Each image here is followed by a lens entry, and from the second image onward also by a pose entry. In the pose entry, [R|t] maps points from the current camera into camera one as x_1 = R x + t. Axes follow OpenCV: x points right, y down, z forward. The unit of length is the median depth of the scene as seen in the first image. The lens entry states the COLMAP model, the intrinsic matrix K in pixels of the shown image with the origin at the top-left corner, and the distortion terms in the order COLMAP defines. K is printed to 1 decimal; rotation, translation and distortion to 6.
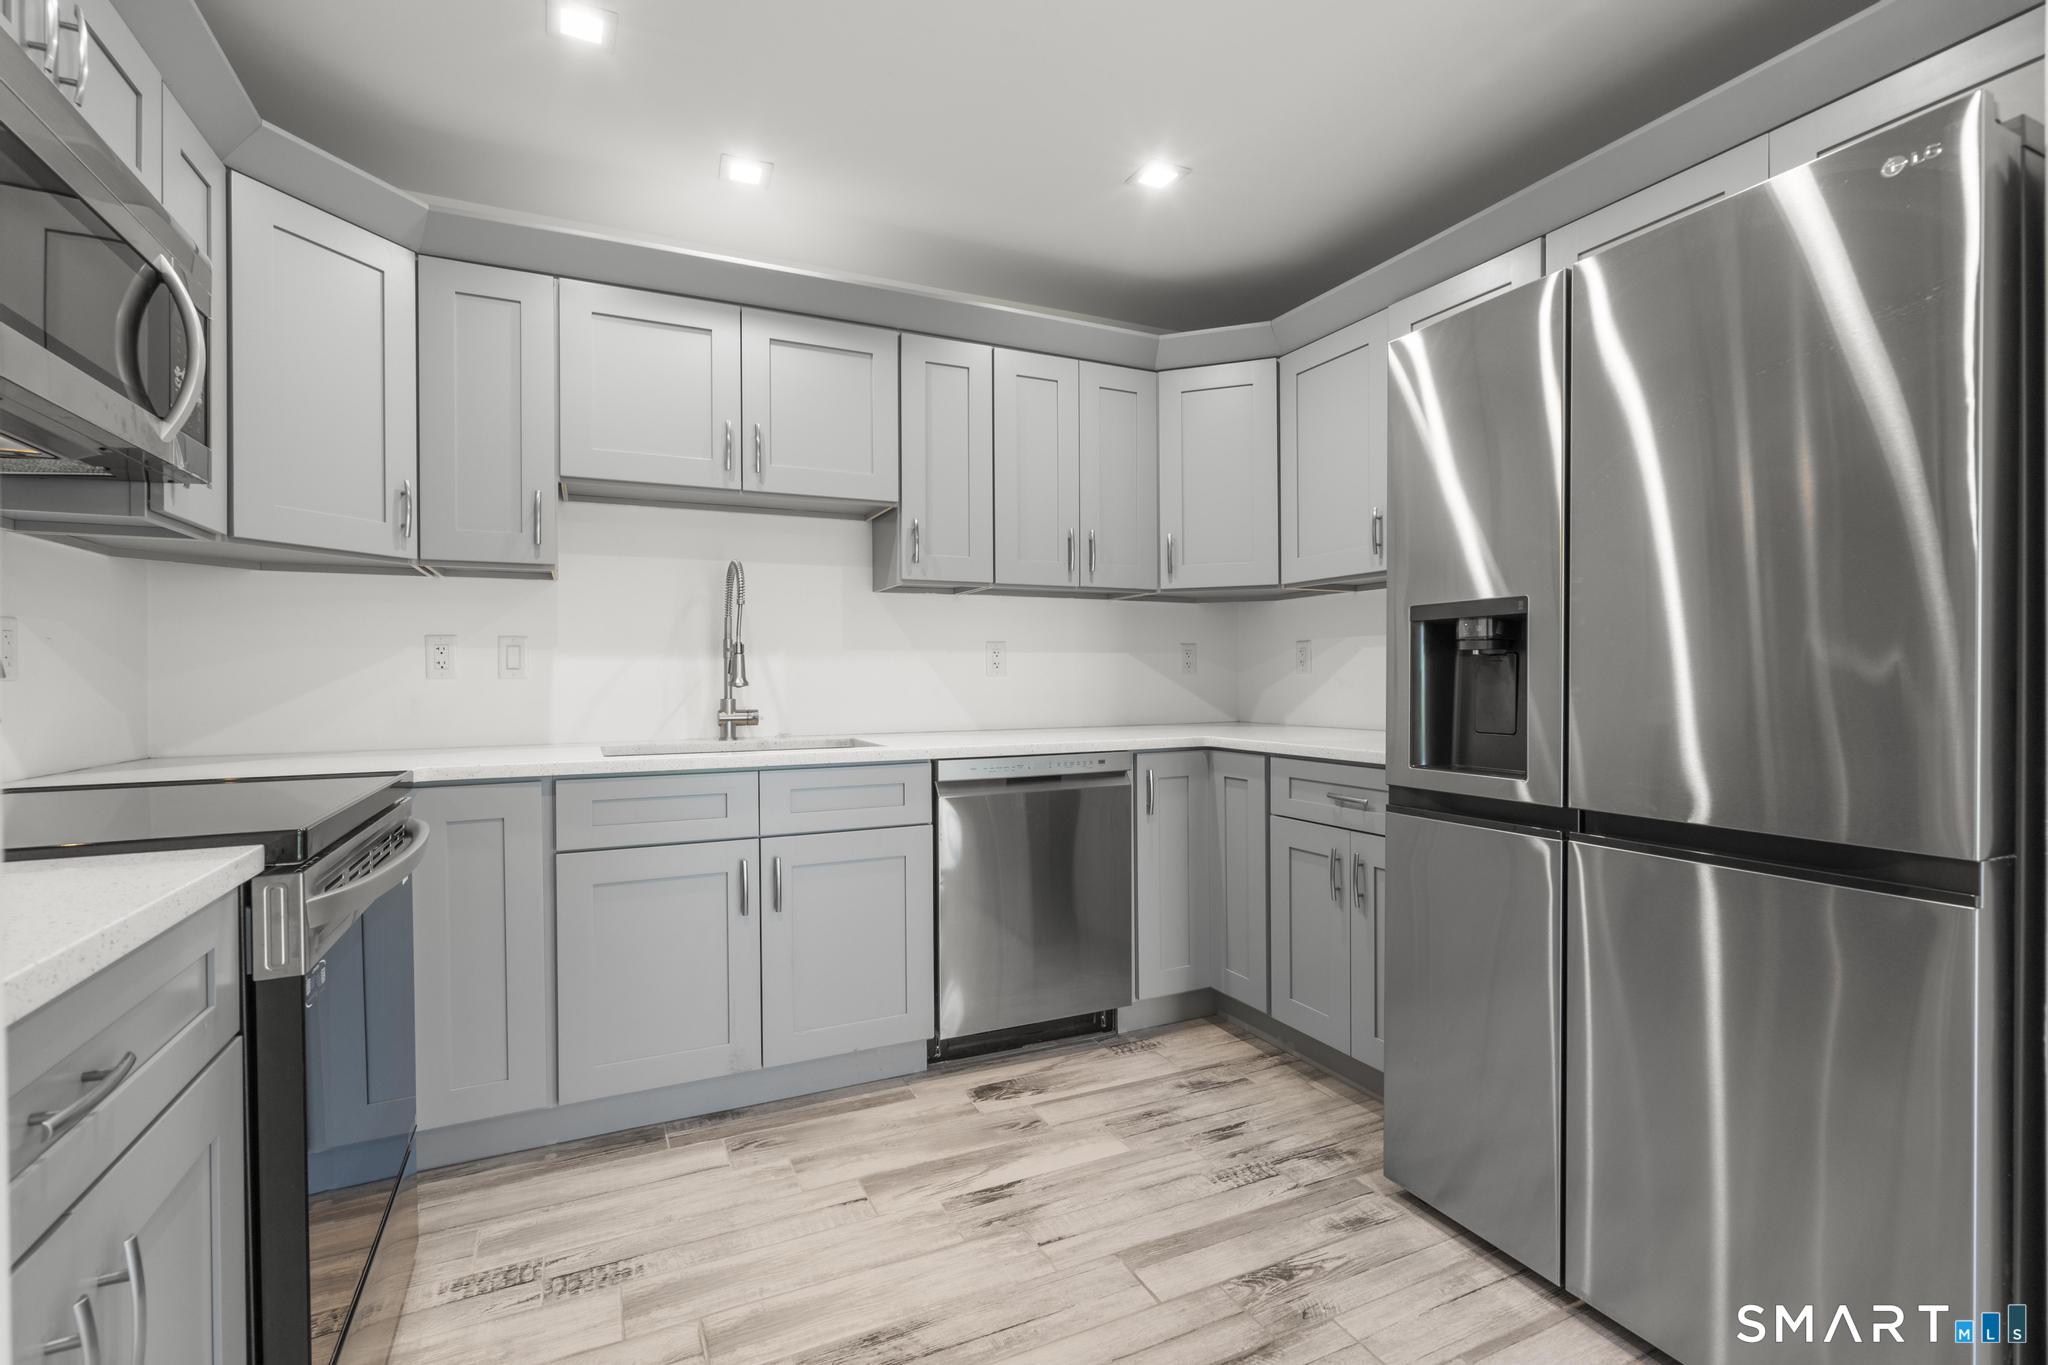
lens RADIAL K [[923.5, 0, 1019.3], [0, 923.5, 682.3], [0, 0, 1]] dist [-0.003674, 0.002468]
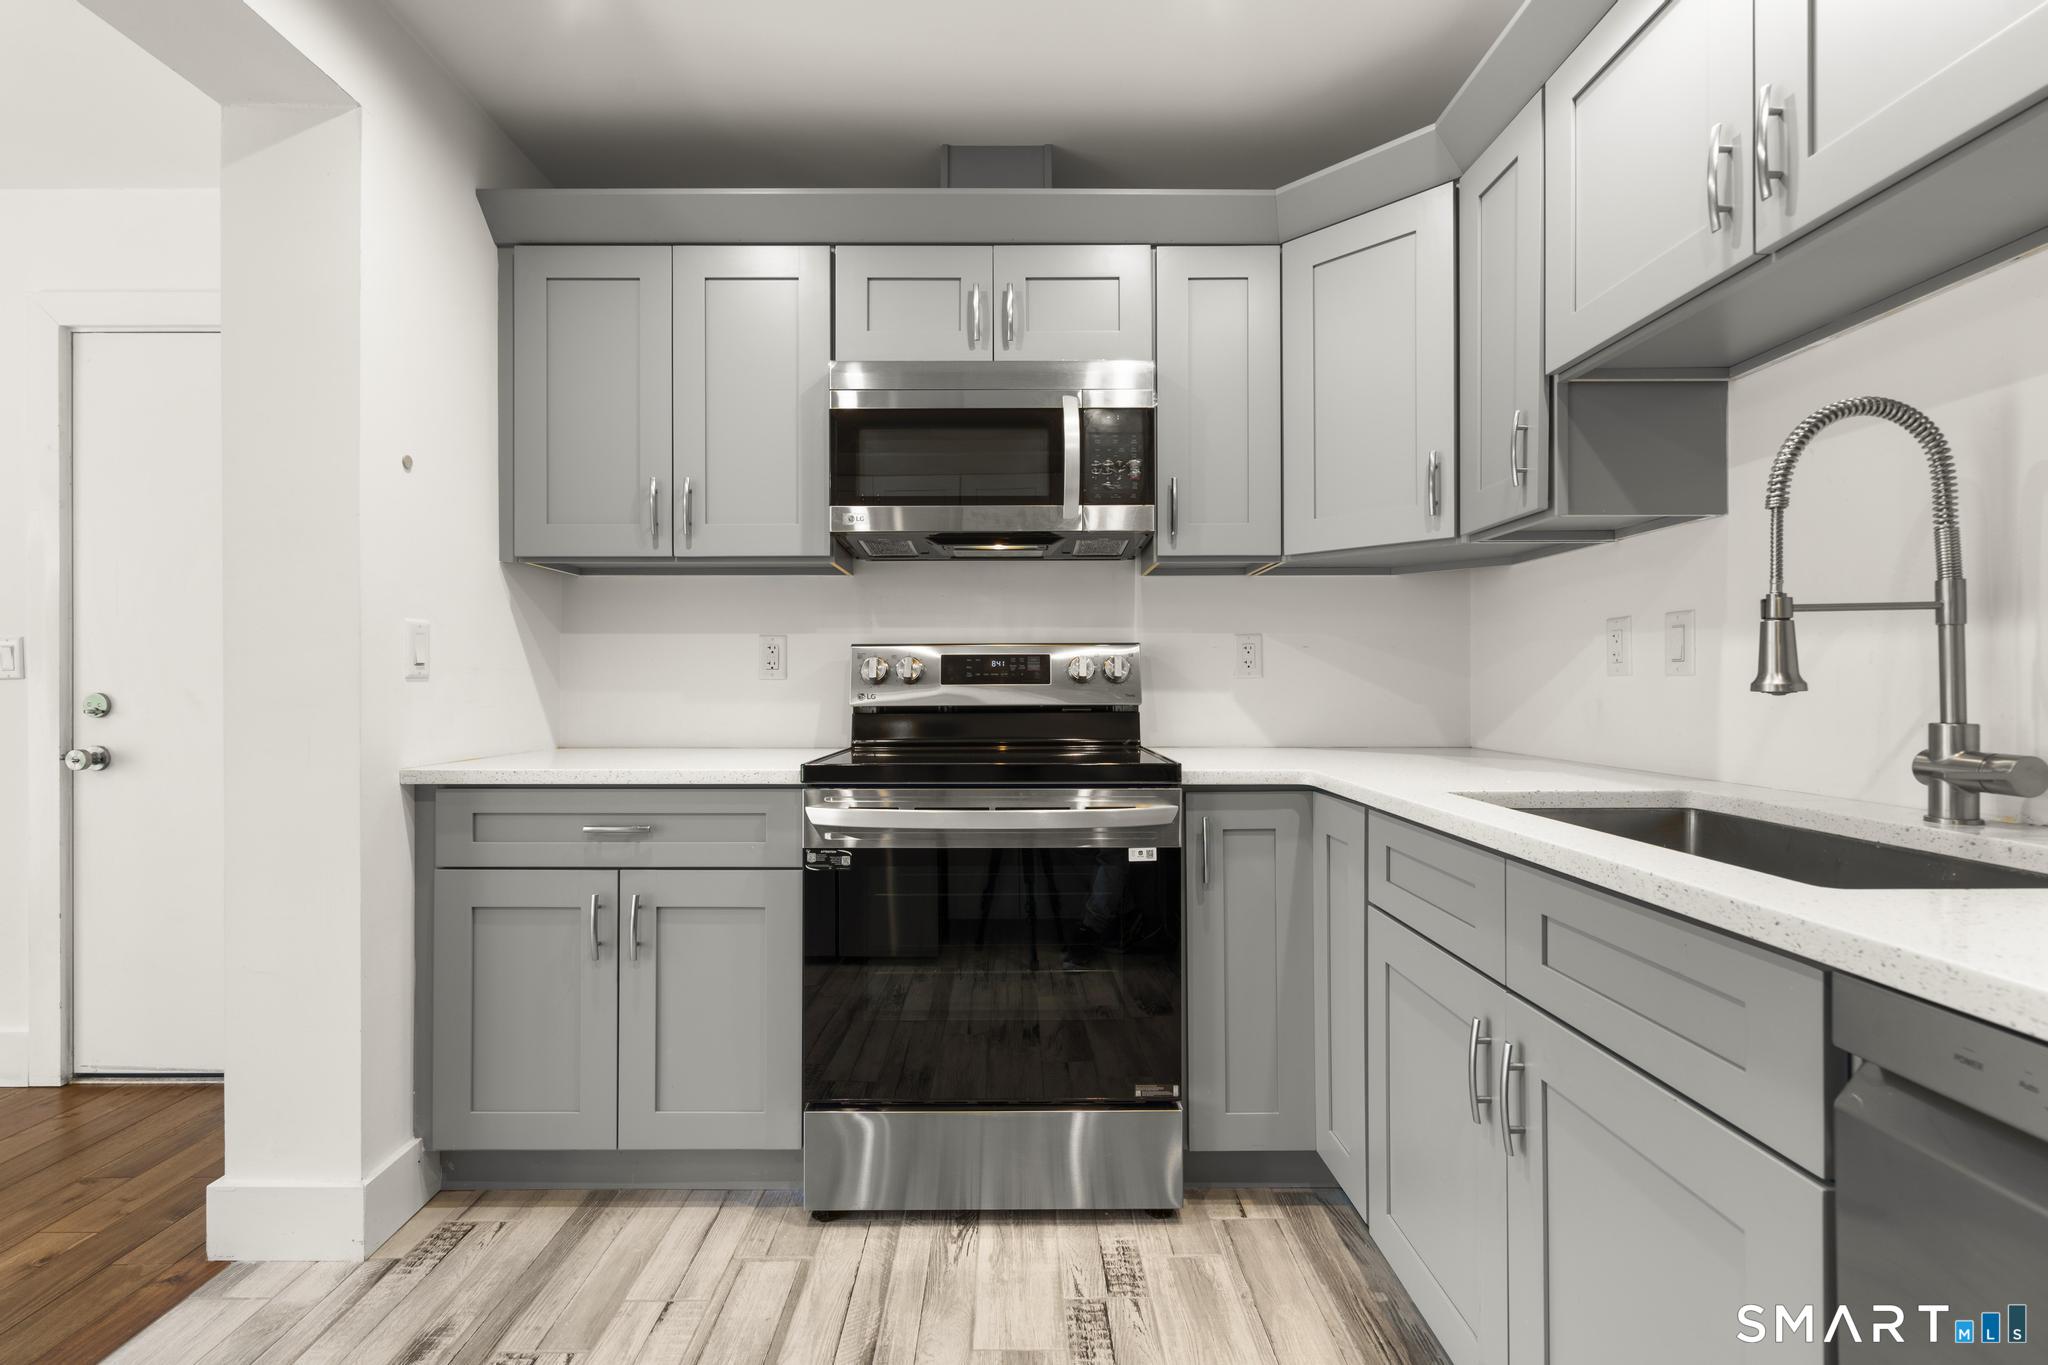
lens RADIAL K [[923.5, 0, 1018.3], [0, 923.5, 682.4], [0, 0, 1]] dist [-0.003674, 0.002468]
pose [[-0.433177, 0.005423, -0.901293, 0.236930], [0.000191, 0.999982, 0.005925, -0.003325], [0.901309, 0.002394, -0.433170, 0.799396]]
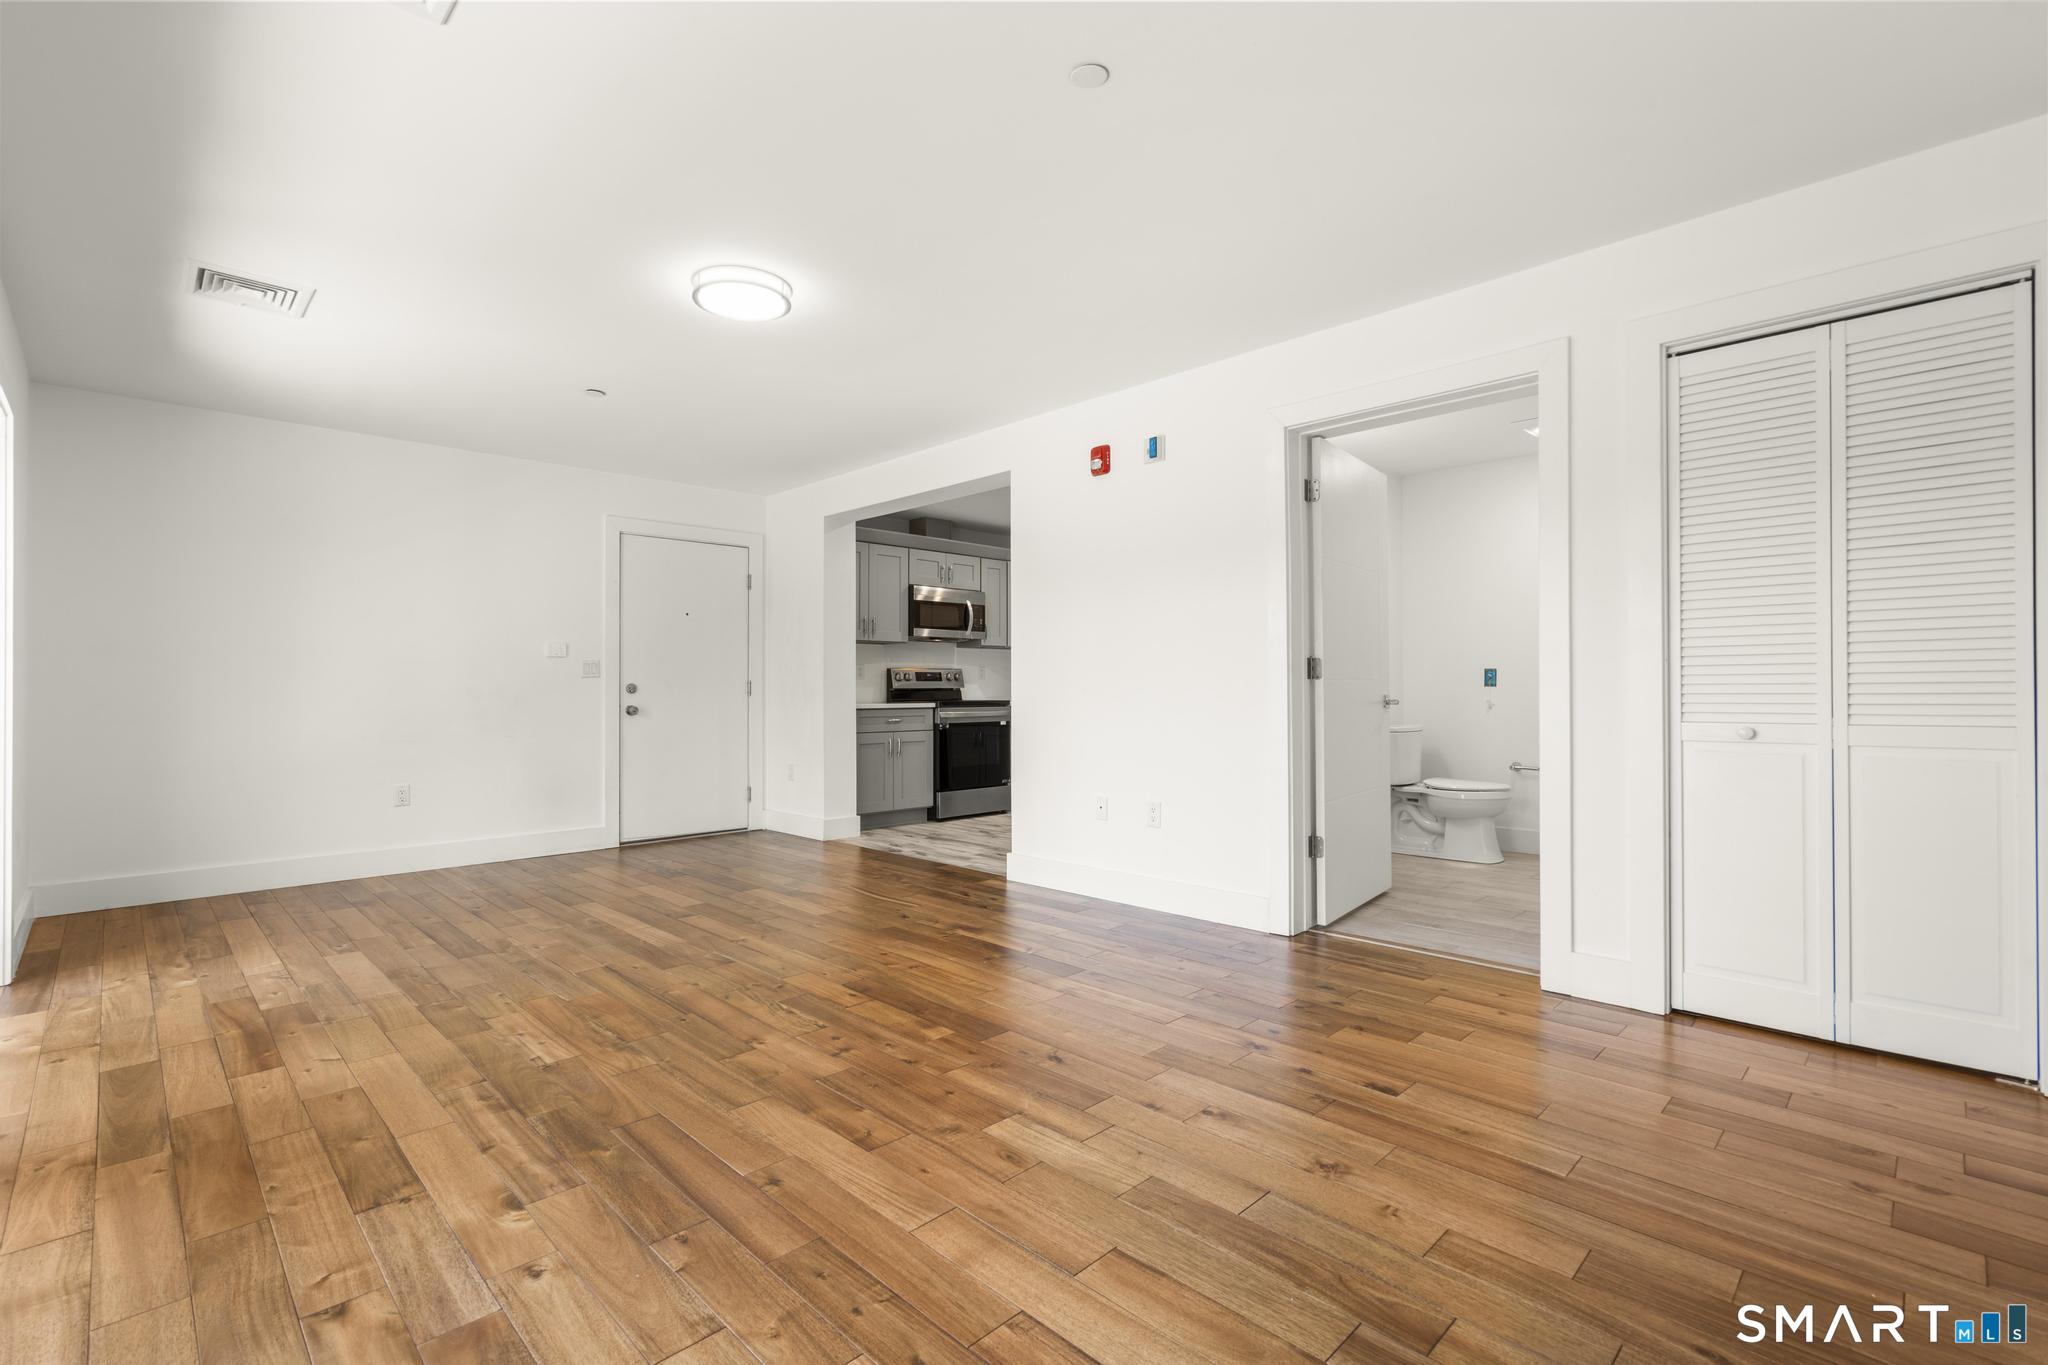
lens RADIAL K [[923.5, 0, 1018.0], [0, 923.5, 691.5], [0, 0, 1]] dist [-0.003674, 0.002468]
pose [[0.318827, 0.007662, -0.947782, 2.194067], [-0.004088, 0.999969, 0.006708, 0.014260], [0.947804, 0.001736, 0.318848, -0.240759]]
